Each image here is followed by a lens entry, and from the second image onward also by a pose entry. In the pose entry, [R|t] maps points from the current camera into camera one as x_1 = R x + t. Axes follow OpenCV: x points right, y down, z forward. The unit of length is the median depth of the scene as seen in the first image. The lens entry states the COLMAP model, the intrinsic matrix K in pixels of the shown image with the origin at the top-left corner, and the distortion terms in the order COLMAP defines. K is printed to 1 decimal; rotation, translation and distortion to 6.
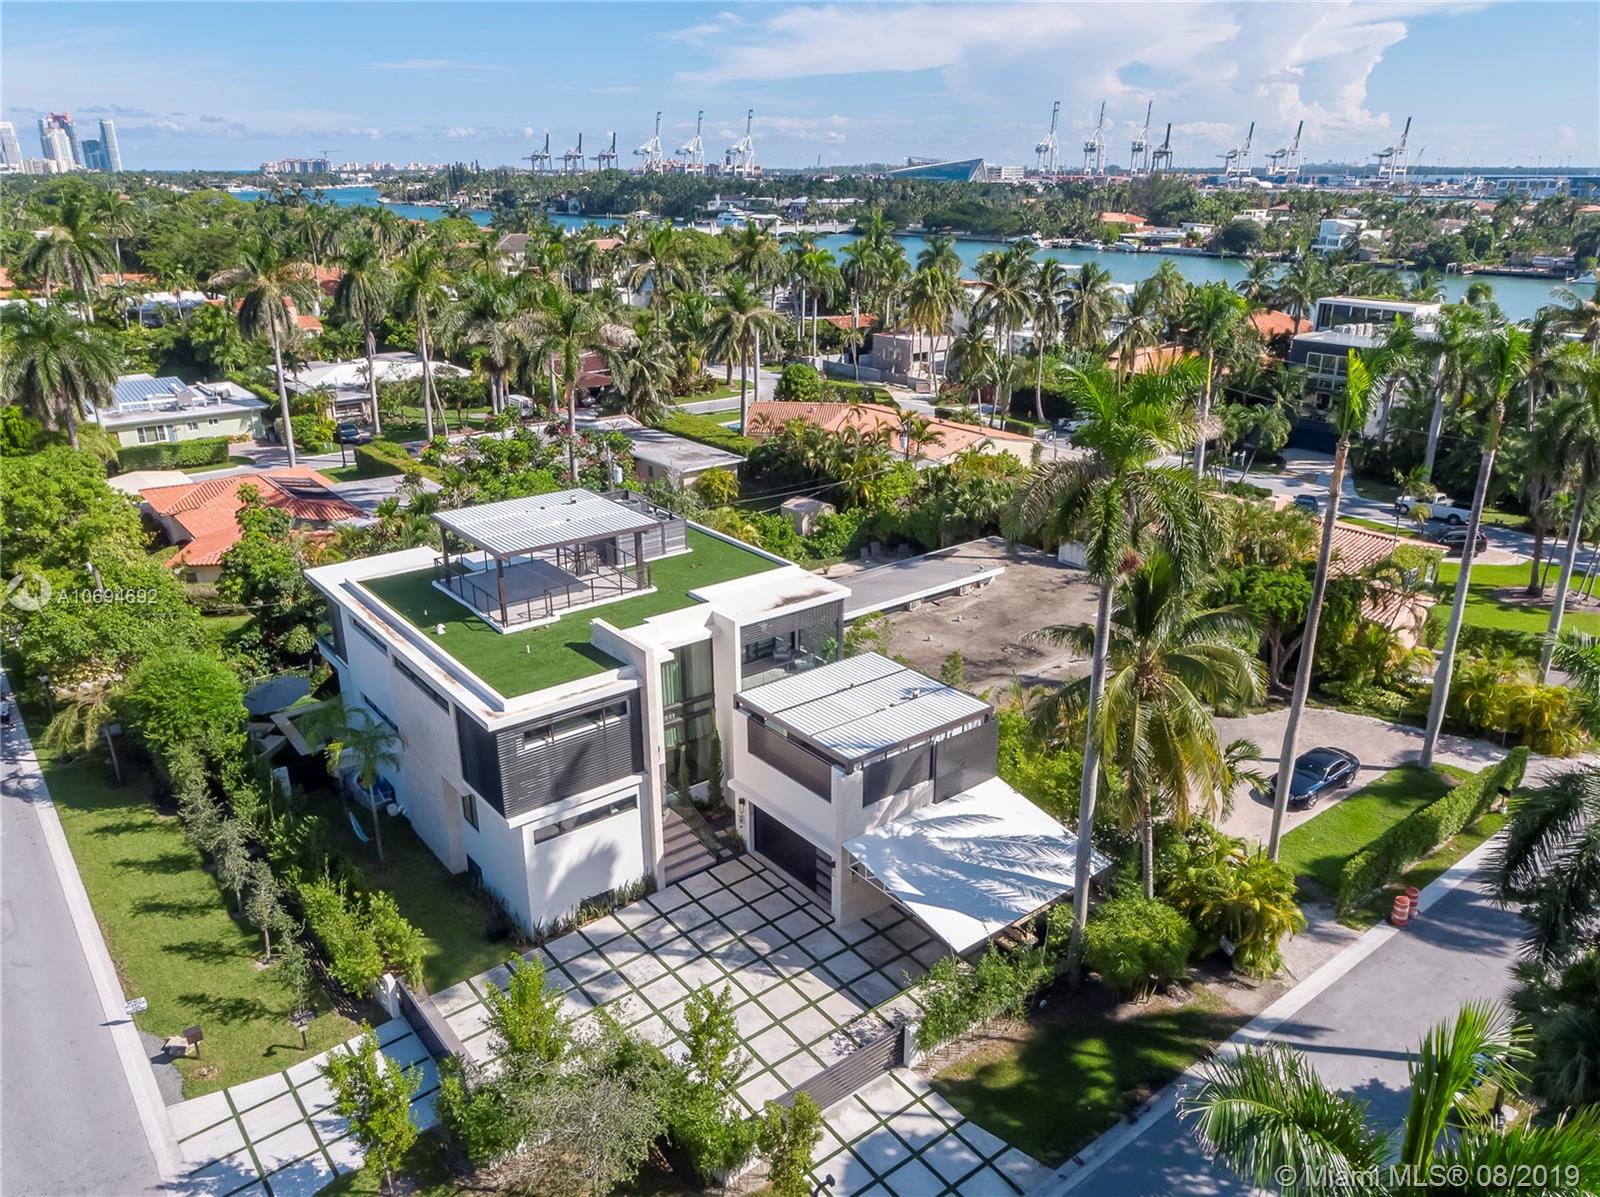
lens RADIAL K [[1171.0, 0, 800.0], [0, 1171.0, 598.5], [0, 0, 1]] dist [0.002371, 0.003240]
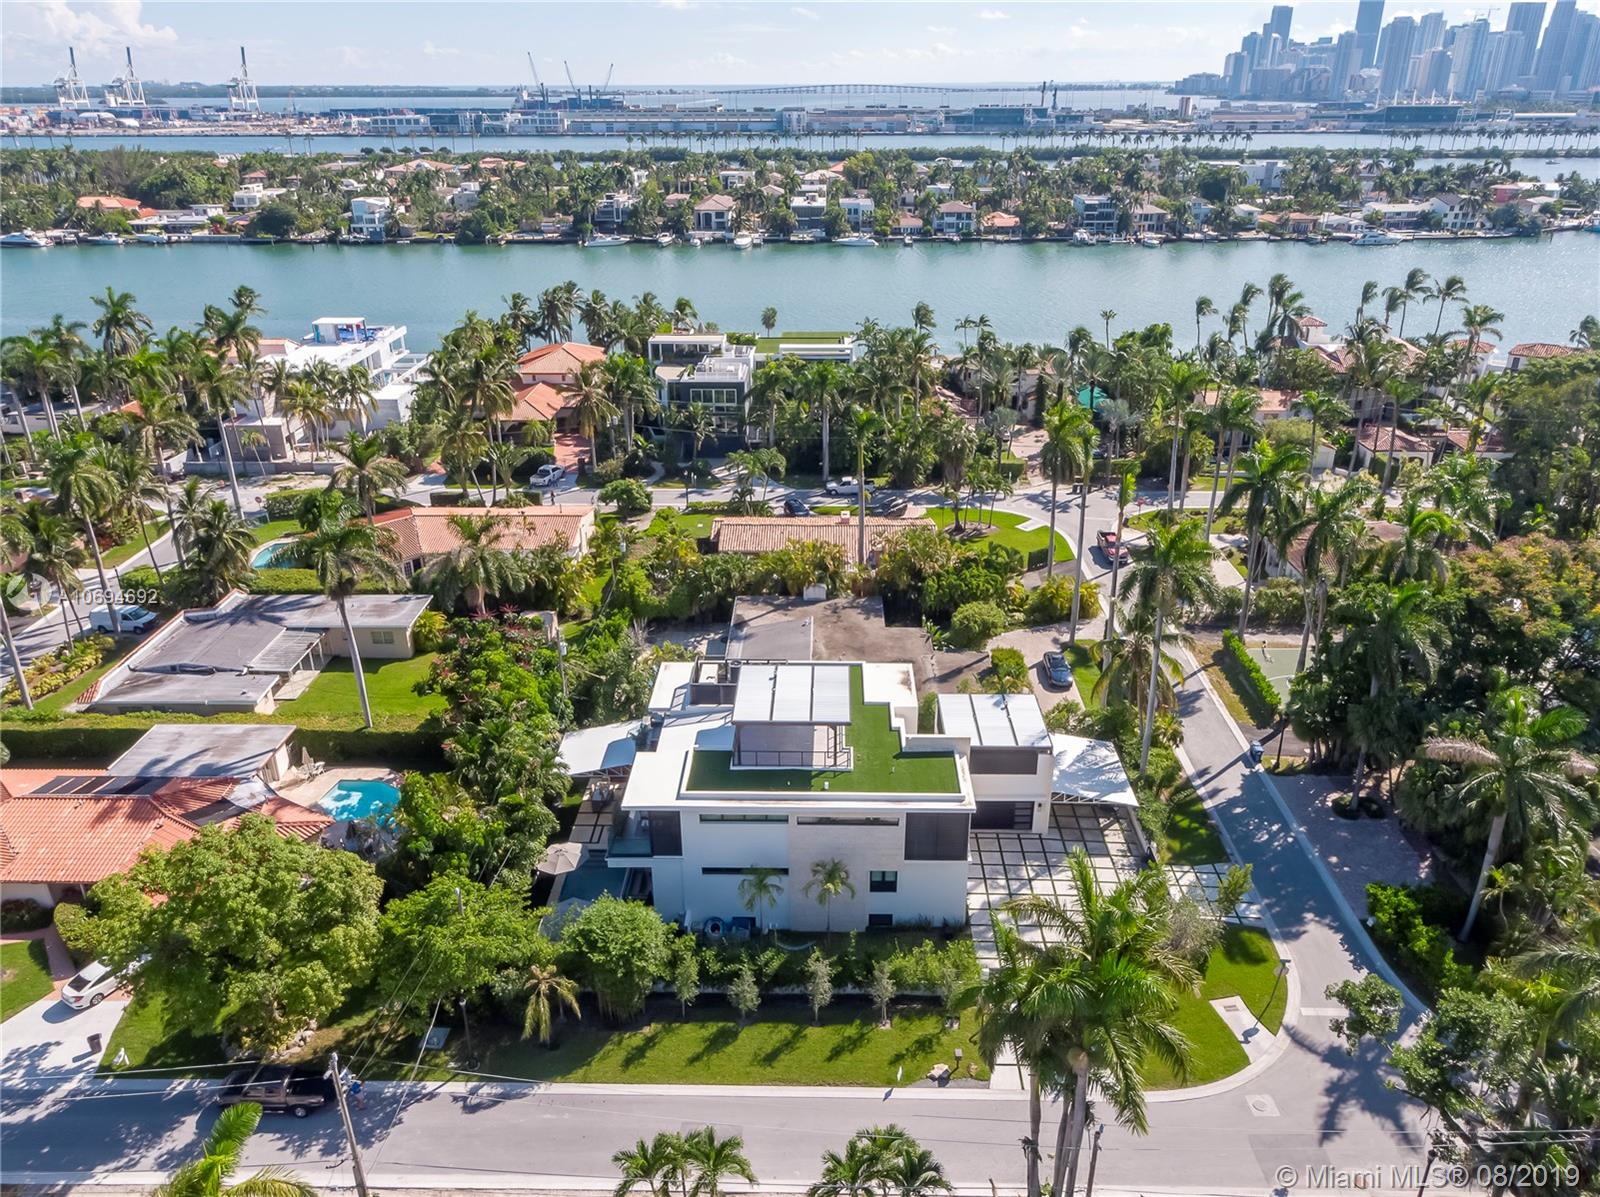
lens RADIAL K [[1192.3, 0, 806.6], [0, 1192.3, 553.2], [0, 0, 1]] dist [0.004492, 0.007028]
pose [[0.633570, -0.288266, 0.717978, -1.410221], [0.272226, 0.951715, 0.141888, -0.505051], [-0.724211, 0.105557, 0.681451, -0.050081]]
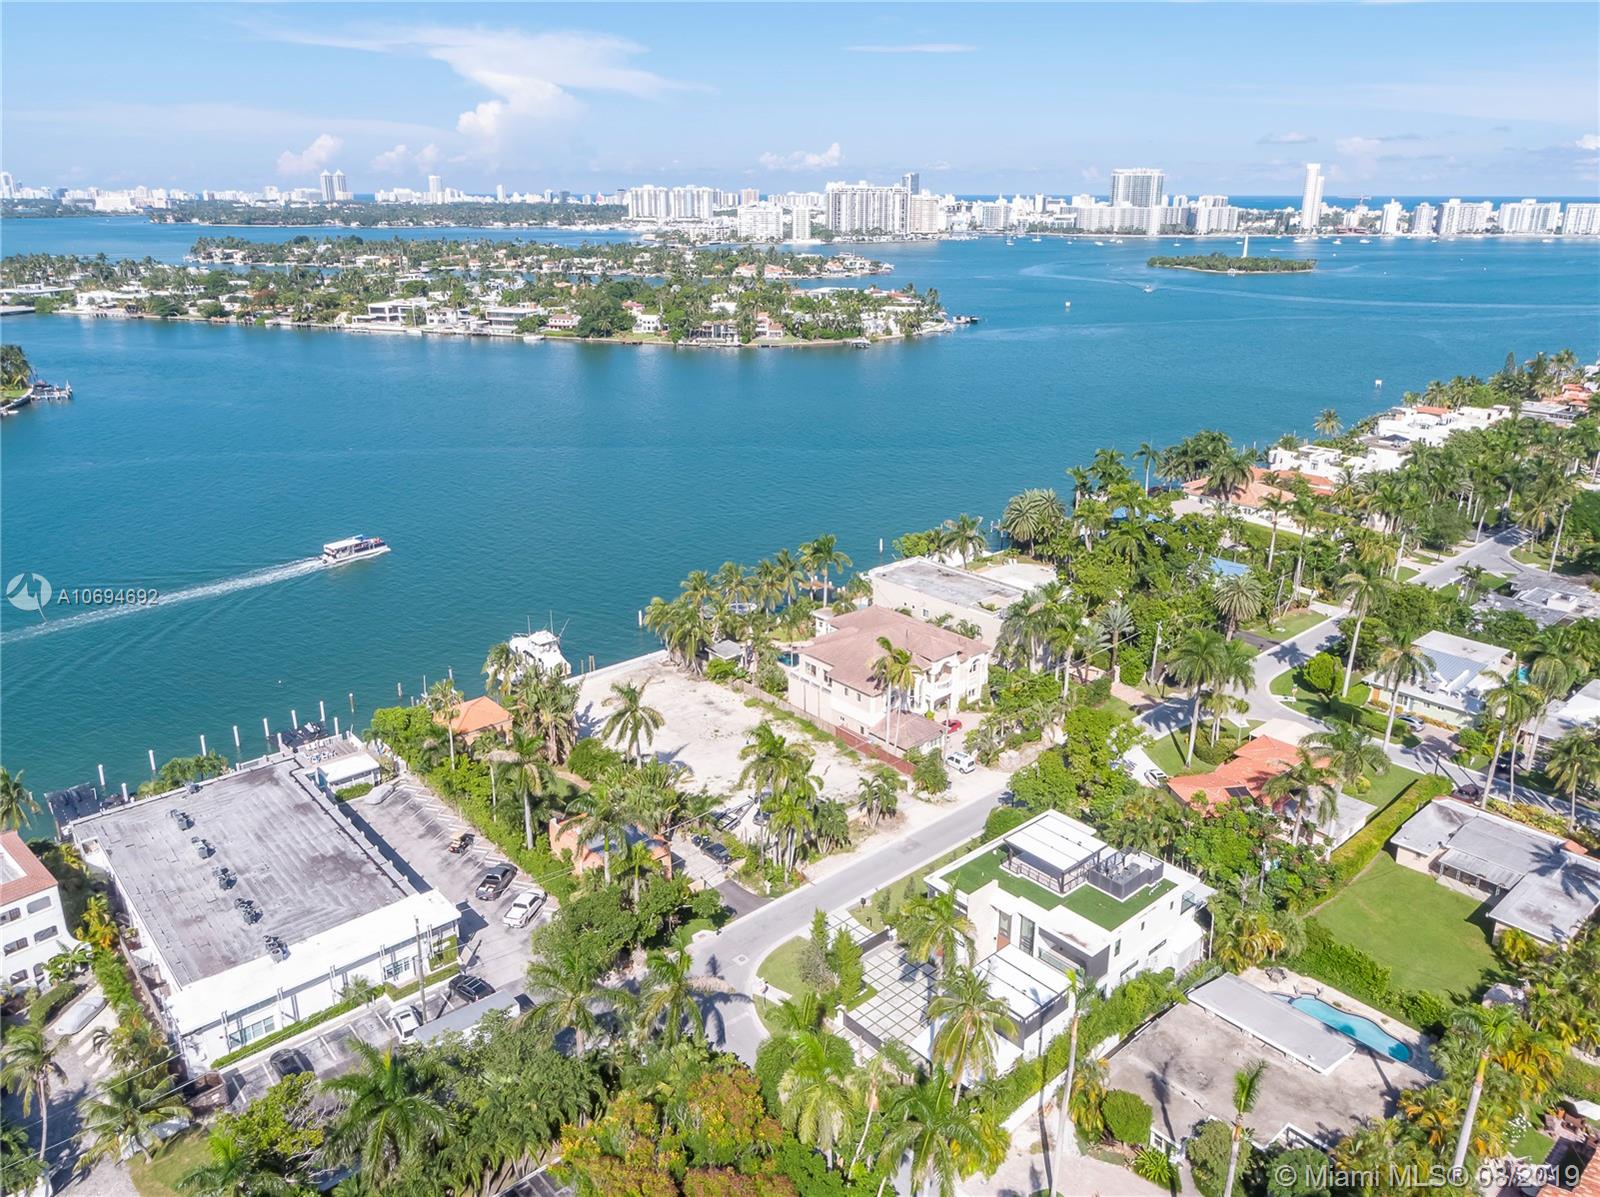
lens RADIAL K [[1161.0, 0, 821.7], [0, 1161.0, 549.3], [0, 0, 1]] dist [0.003986, 0.003240]
pose [[0.058525, 0.296197, -0.953332, 2.025413], [-0.350253, 0.900354, 0.258235, -1.163835], [0.934825, 0.318795, 0.156437, 0.045405]]
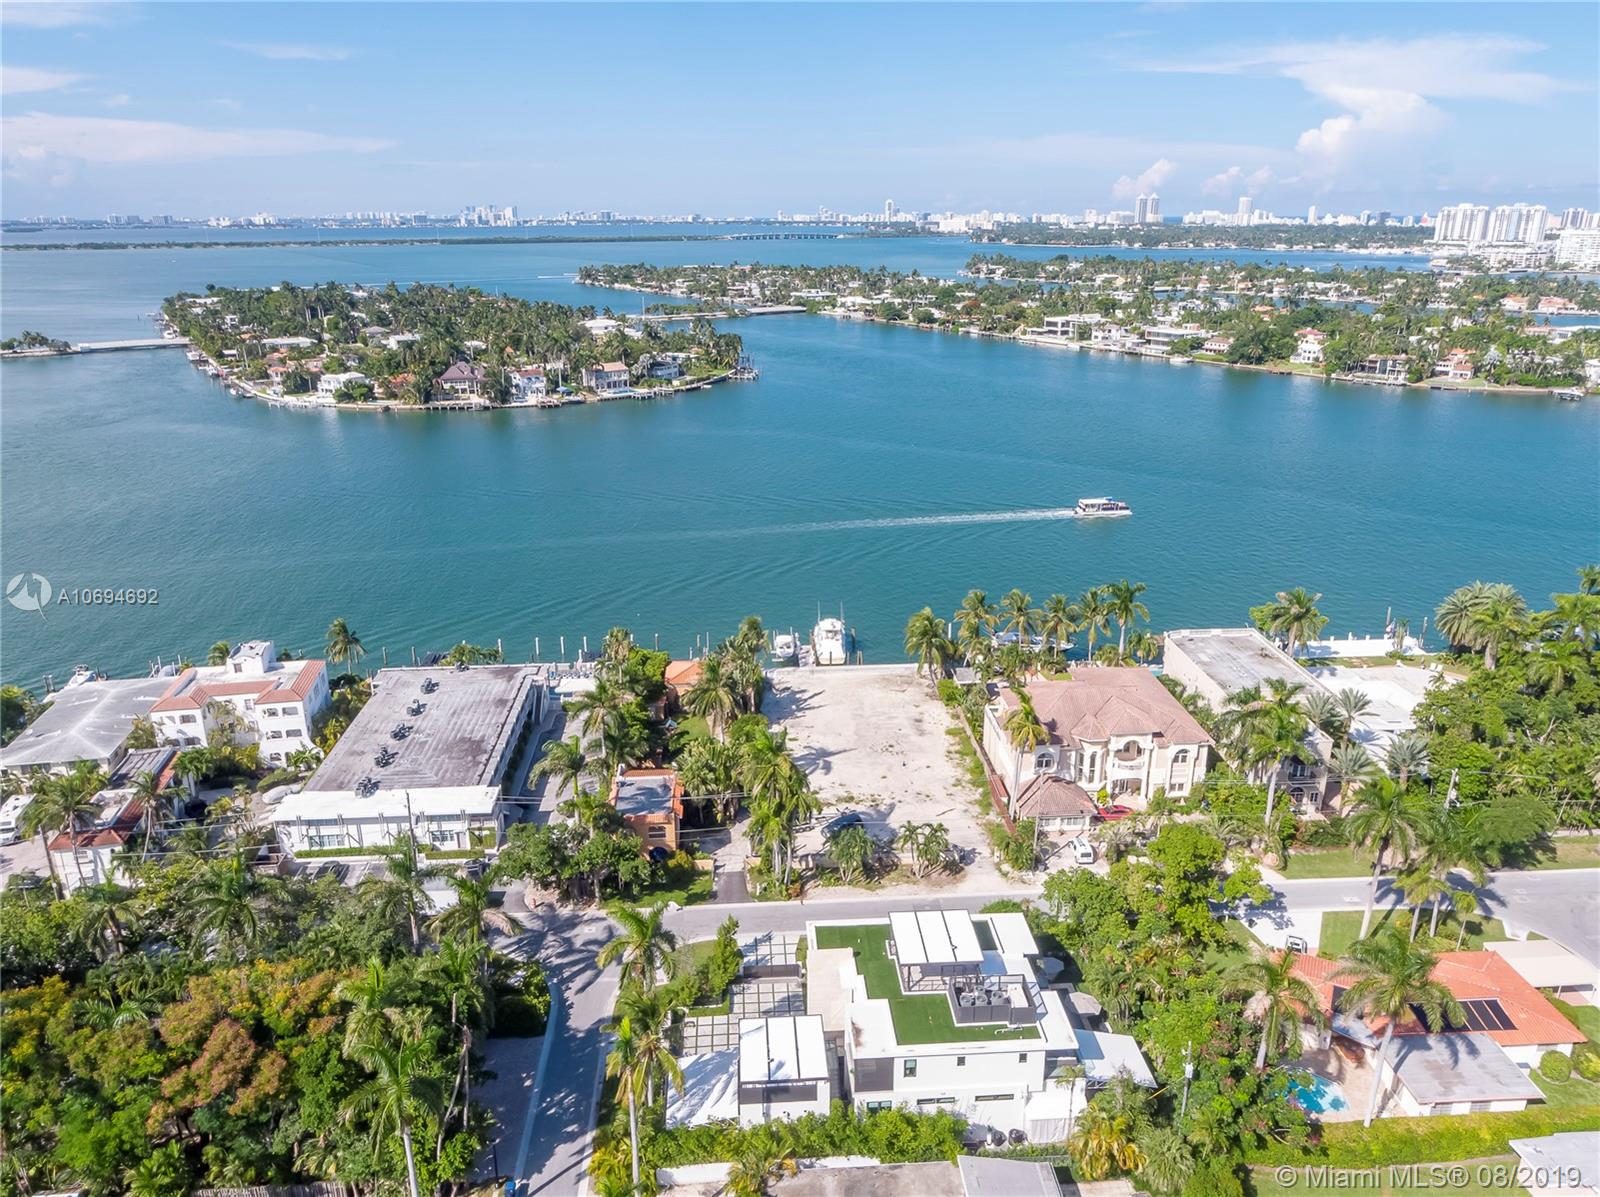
lens RADIAL K [[1145.9, 0, 800.0], [0, 1145.9, 598.5], [0, 0, 1]] dist [0.003974, 0.003016]
pose [[-0.567486, 0.265092, -0.779542, 1.485884], [-0.284394, 0.825383, 0.487712, -1.644543], [0.772709, 0.498467, -0.393003, 1.502167]]
